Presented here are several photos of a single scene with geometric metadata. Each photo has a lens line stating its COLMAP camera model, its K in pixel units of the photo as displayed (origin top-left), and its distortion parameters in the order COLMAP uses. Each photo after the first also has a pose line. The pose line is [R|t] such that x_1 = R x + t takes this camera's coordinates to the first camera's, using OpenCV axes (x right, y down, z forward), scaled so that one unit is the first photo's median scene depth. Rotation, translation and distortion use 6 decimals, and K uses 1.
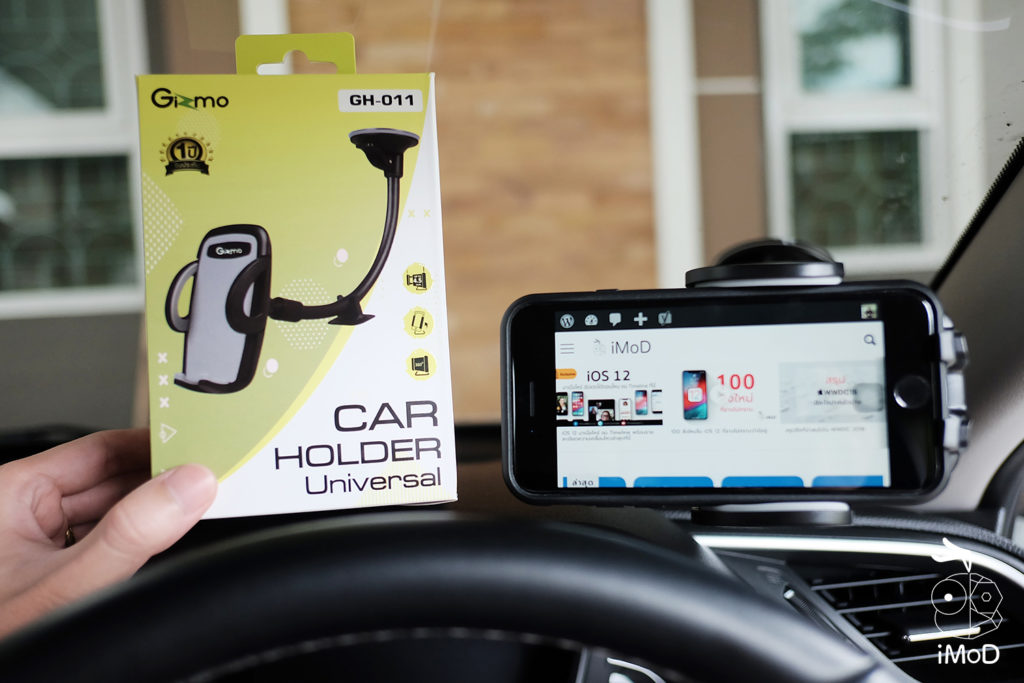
lens RADIAL K [[765.0, 0, 471.5], [0, 765.0, 384.3], [0, 0, 1]] dist [-0.010714, -0.013674]
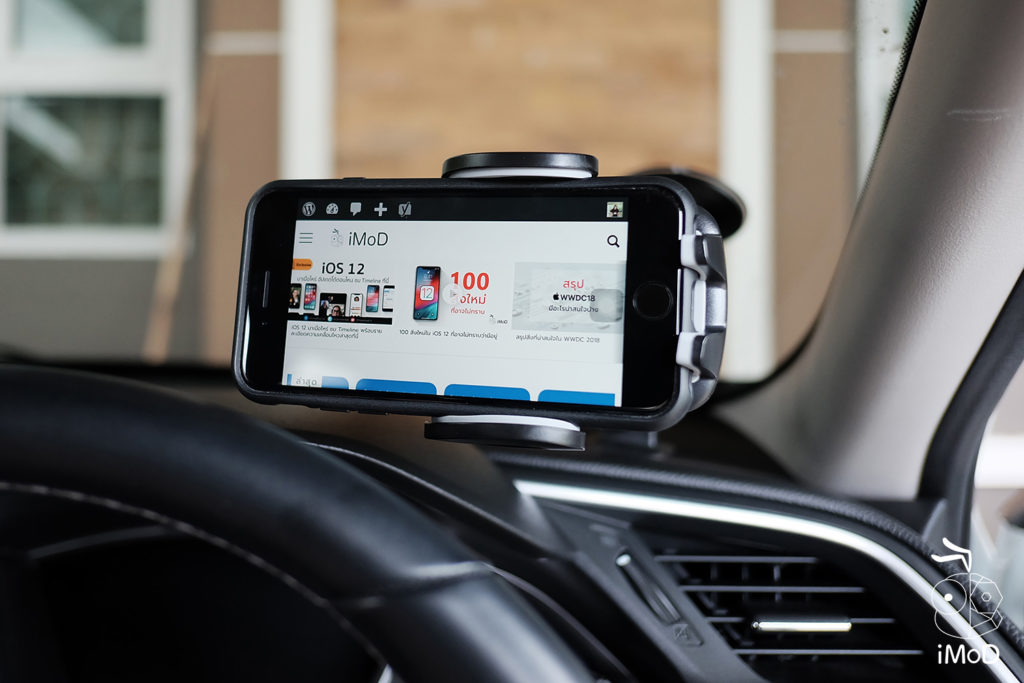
lens RADIAL K [[850.5, 0, 448.7], [0, 850.5, 322.2], [0, 0, 1]] dist [-0.014498, -0.005686]
pose [[0.990131, 0.071278, -0.120664, 0.437396], [-0.077936, 0.995633, -0.051381, 0.097332], [0.116475, 0.060278, 0.991363, -0.002919]]
